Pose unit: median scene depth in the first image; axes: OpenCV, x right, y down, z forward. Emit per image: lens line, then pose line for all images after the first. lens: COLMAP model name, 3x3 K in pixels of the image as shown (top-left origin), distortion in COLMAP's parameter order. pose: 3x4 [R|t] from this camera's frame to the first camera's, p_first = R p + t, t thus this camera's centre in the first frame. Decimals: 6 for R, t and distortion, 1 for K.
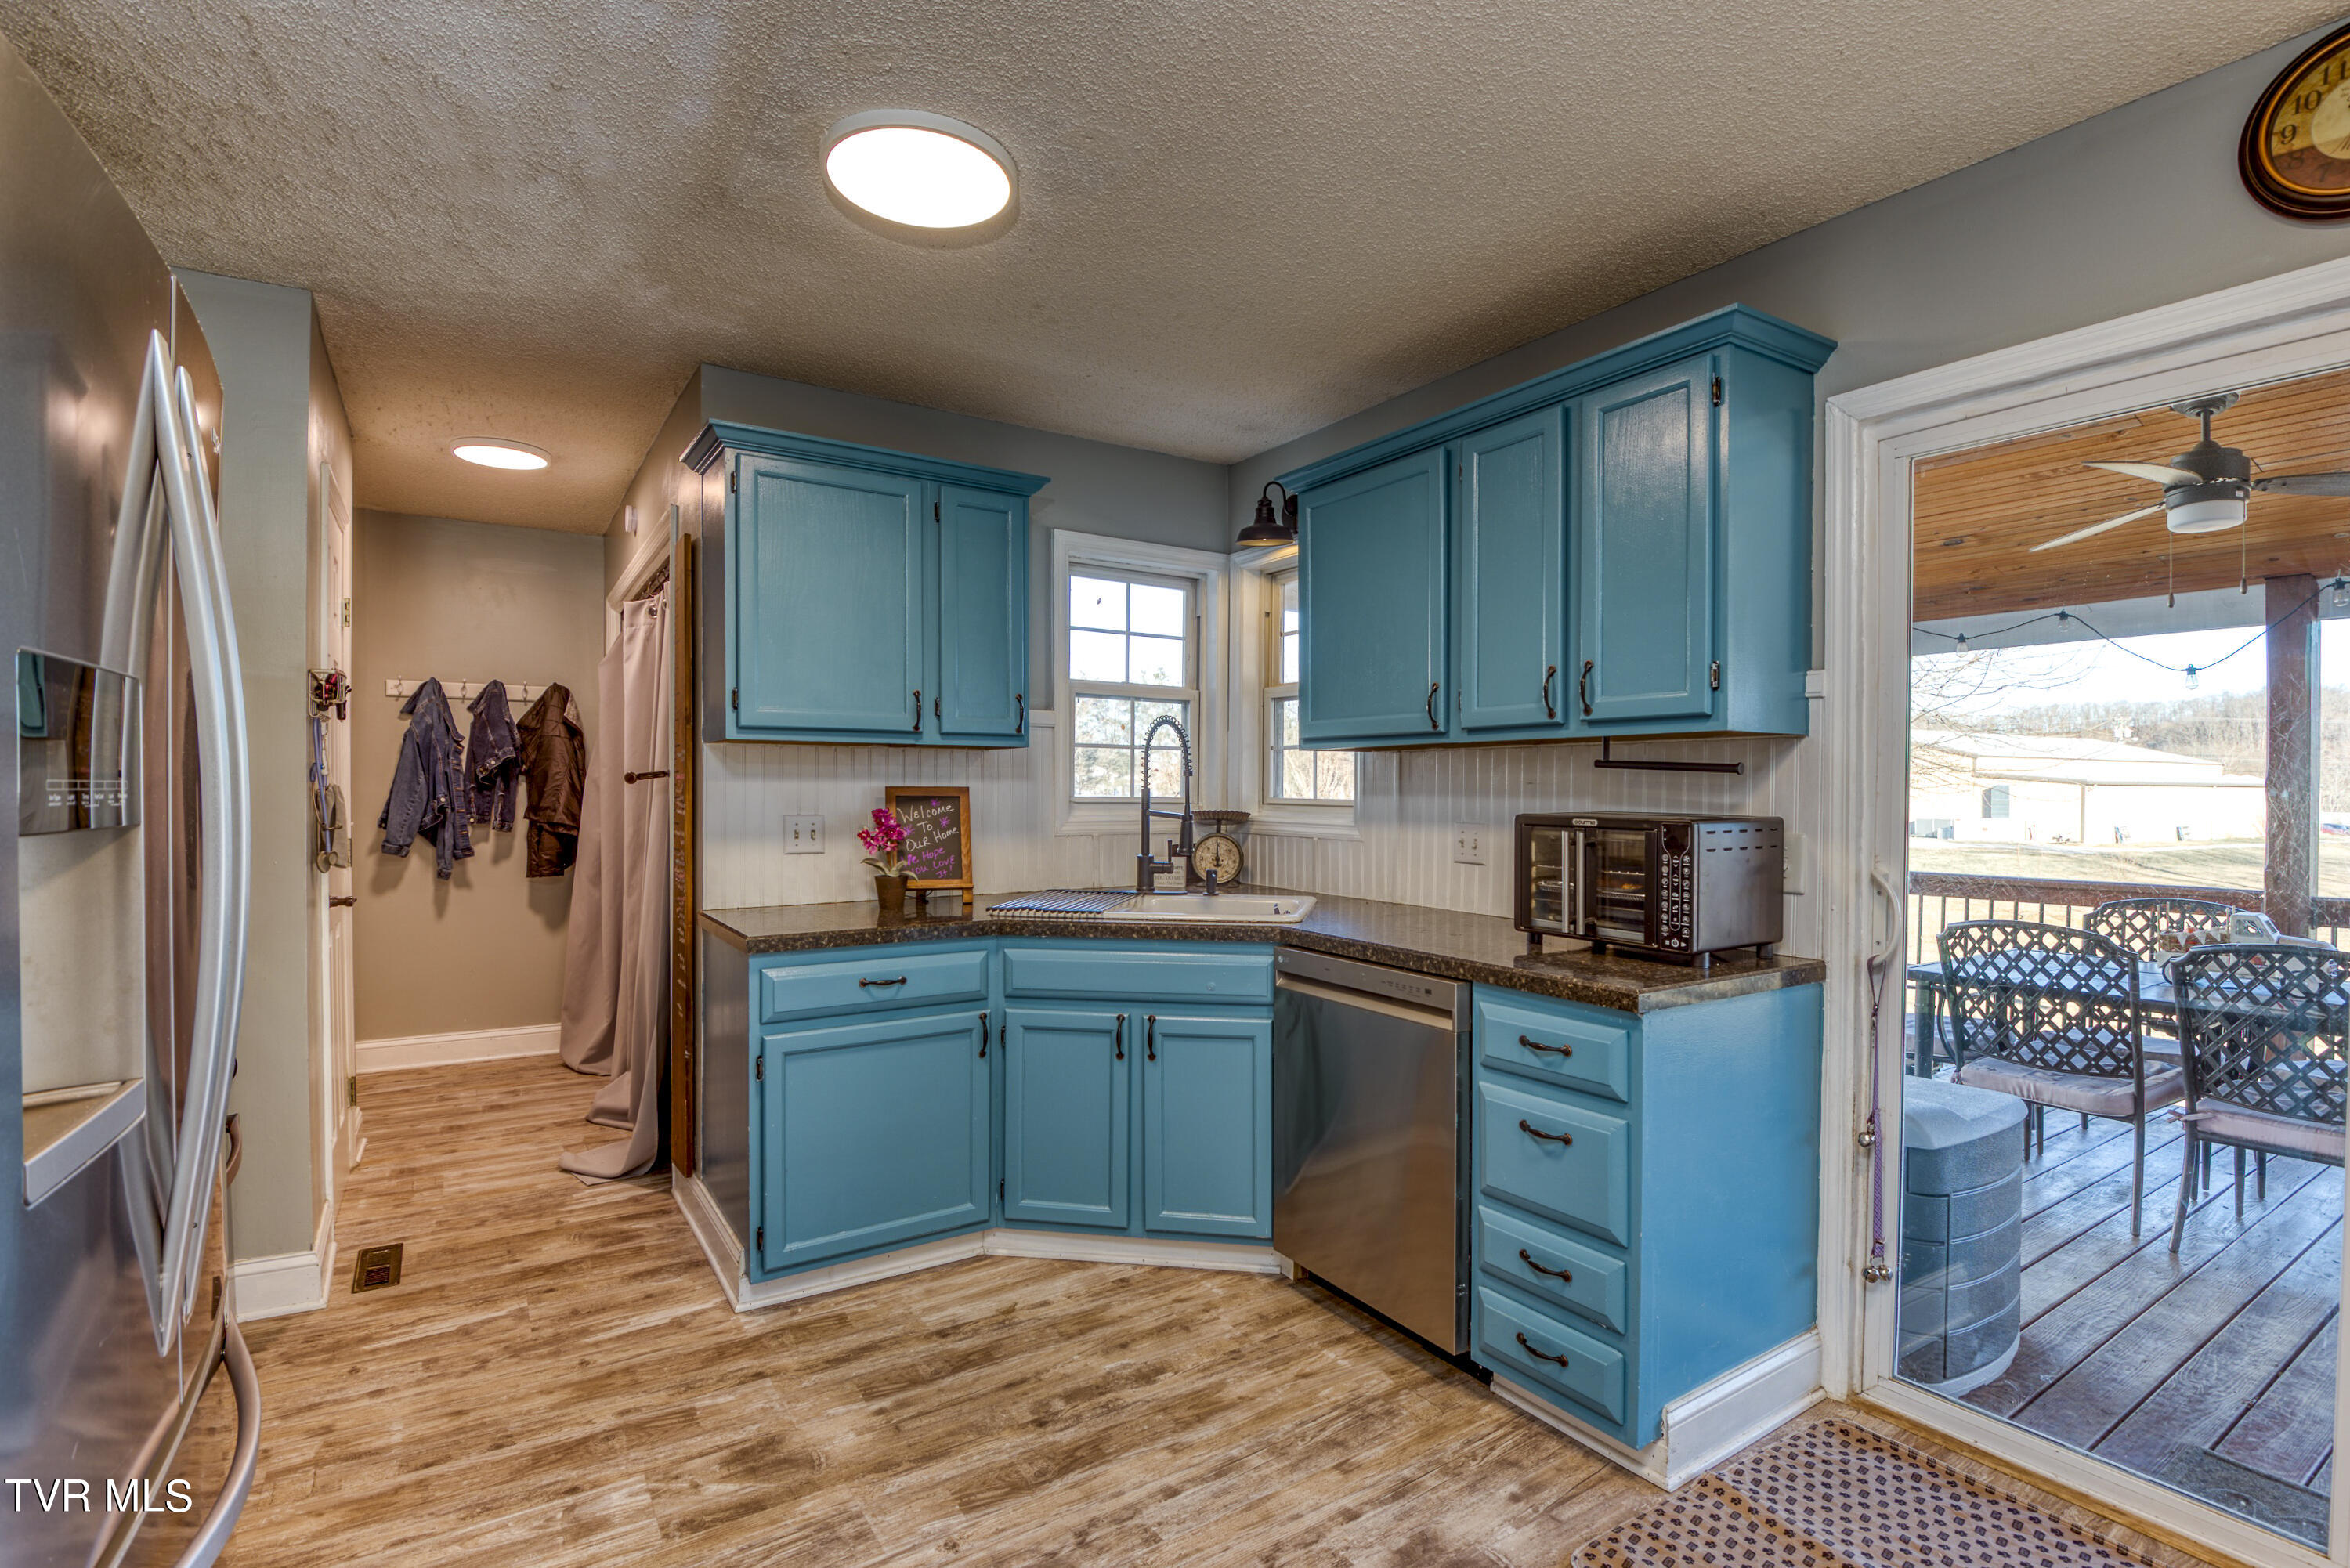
lens RADIAL K [[1072.6, 0, 1197.7], [0, 1072.6, 781.7], [0, 0, 1]] dist [0.010184, -0.009675]
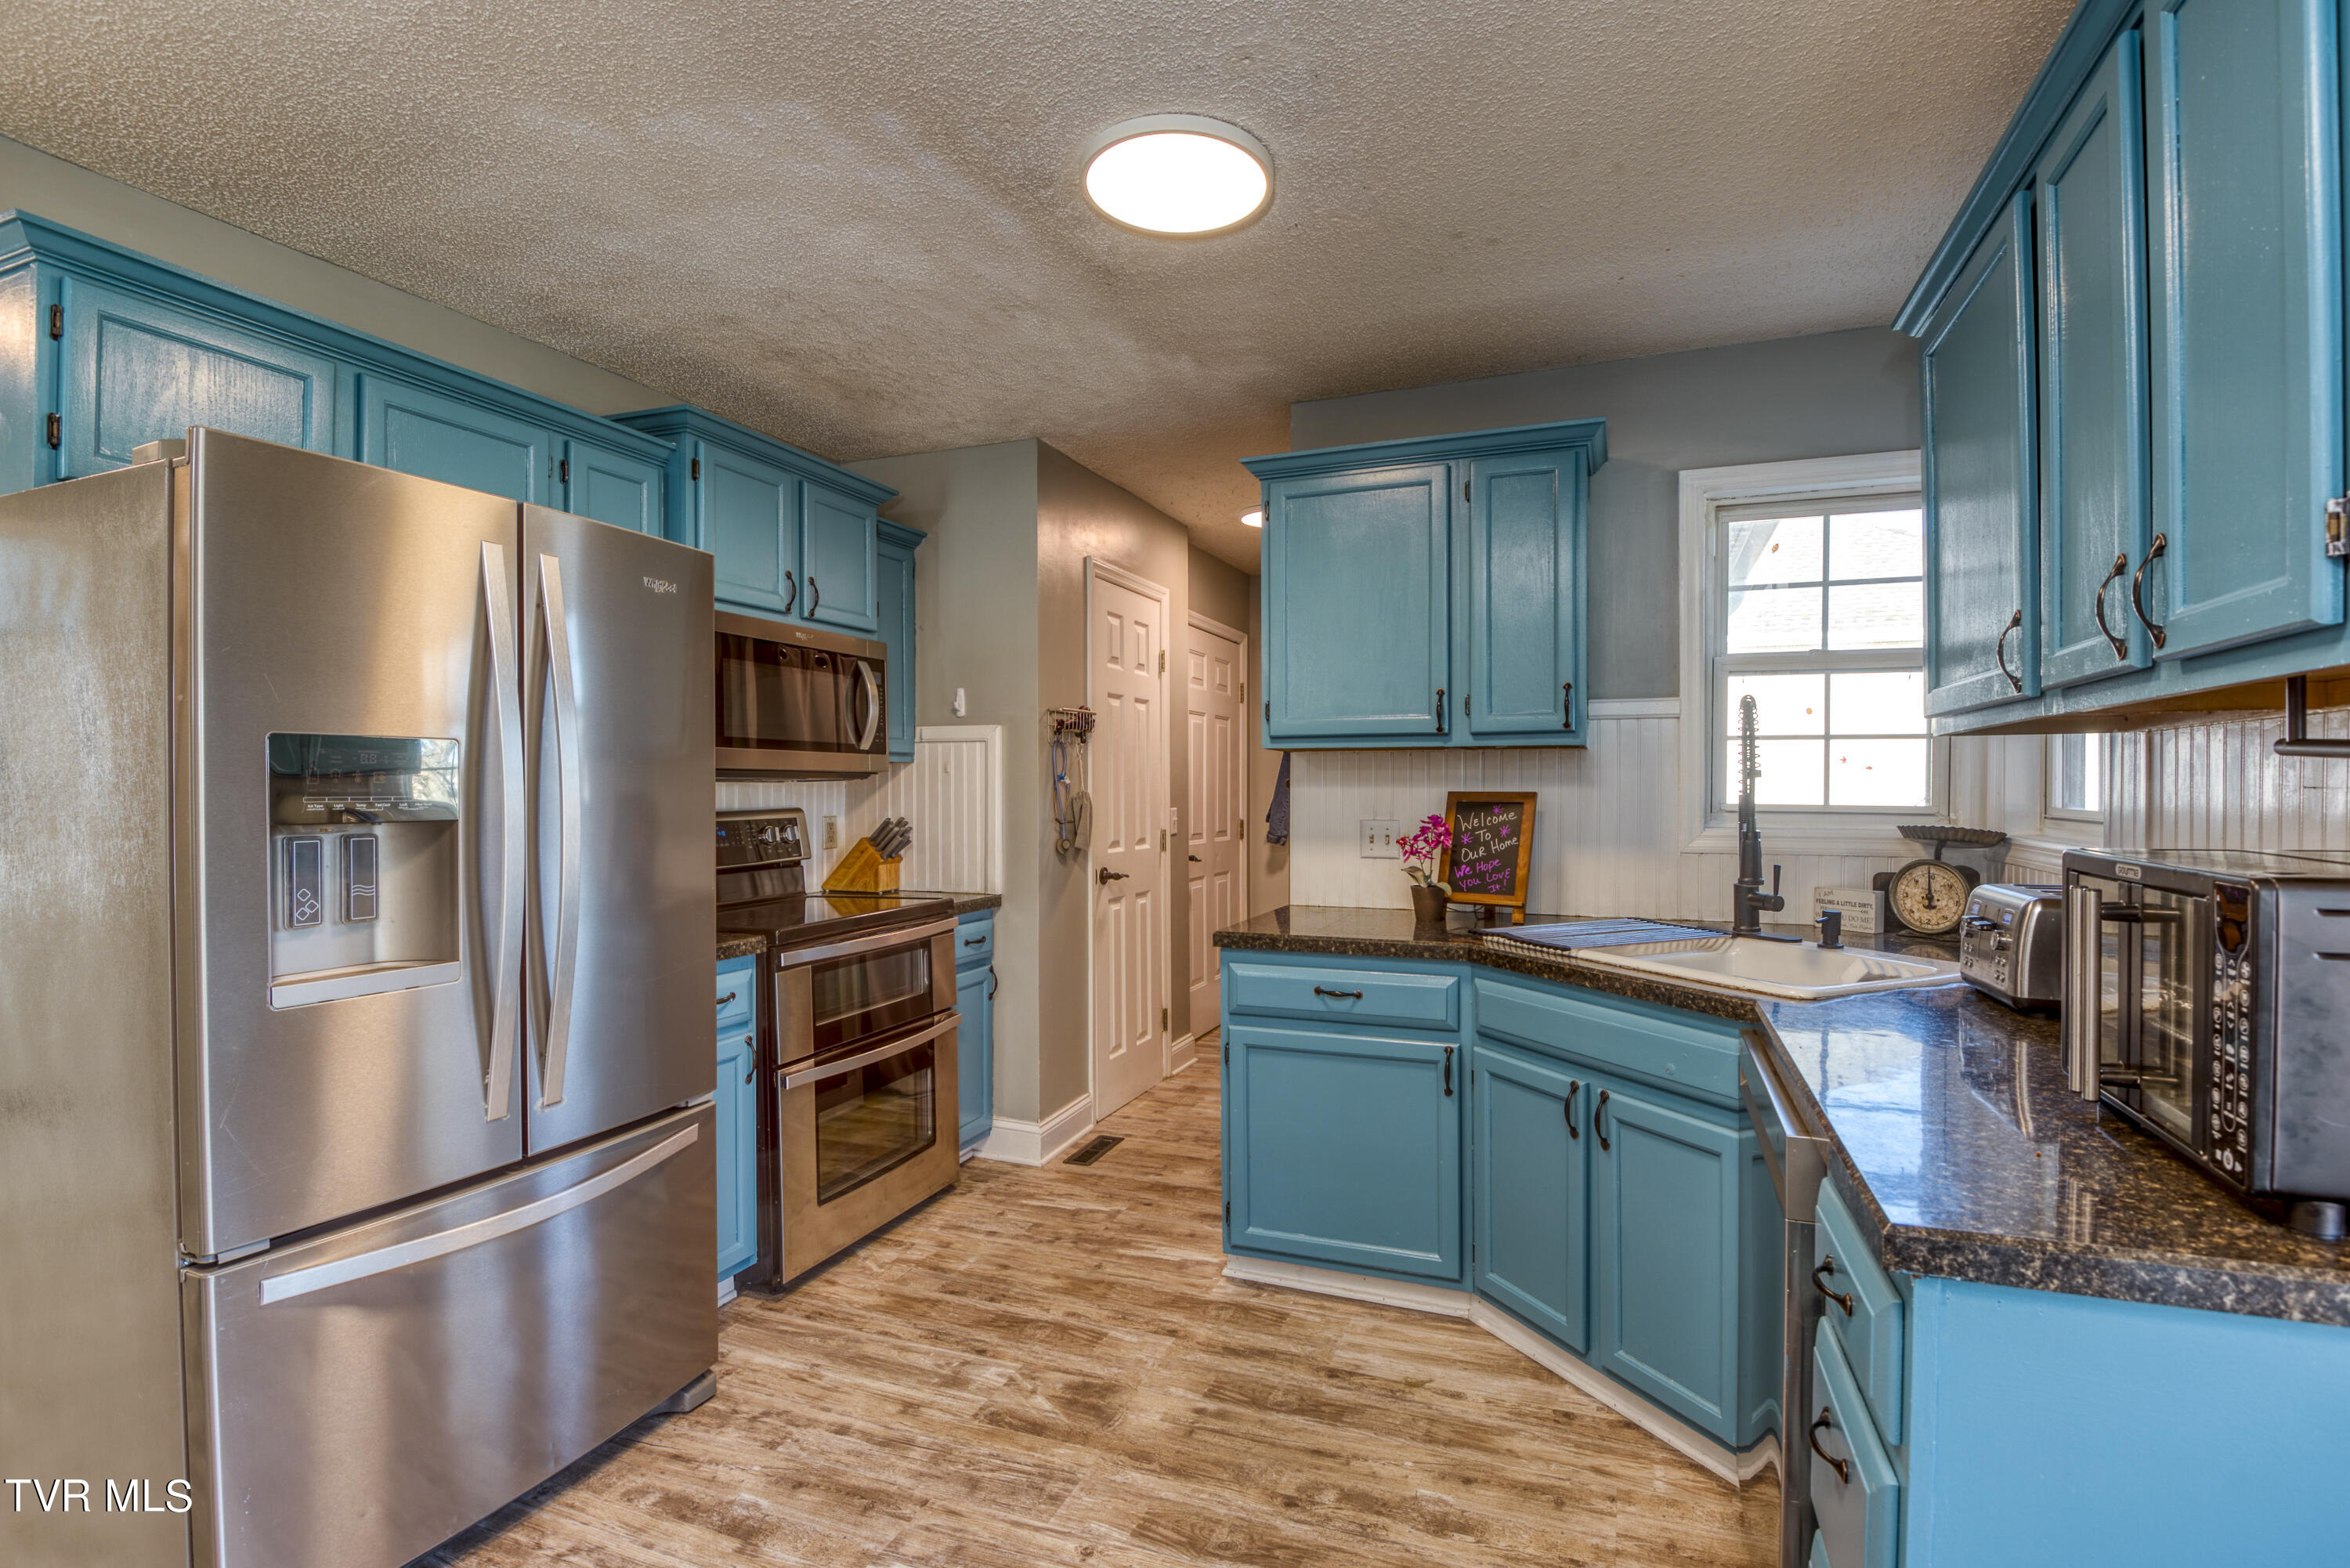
lens RADIAL K [[1072.6, 0, 1182.7], [0, 1072.6, 788.2], [0, 0, 1]] dist [0.010184, -0.009675]
pose [[0.603937, -0.002461, -0.797028, 0.407092], [0.007839, 0.999965, 0.002852, -0.003930], [0.796994, -0.007971, 0.603935, 0.306097]]
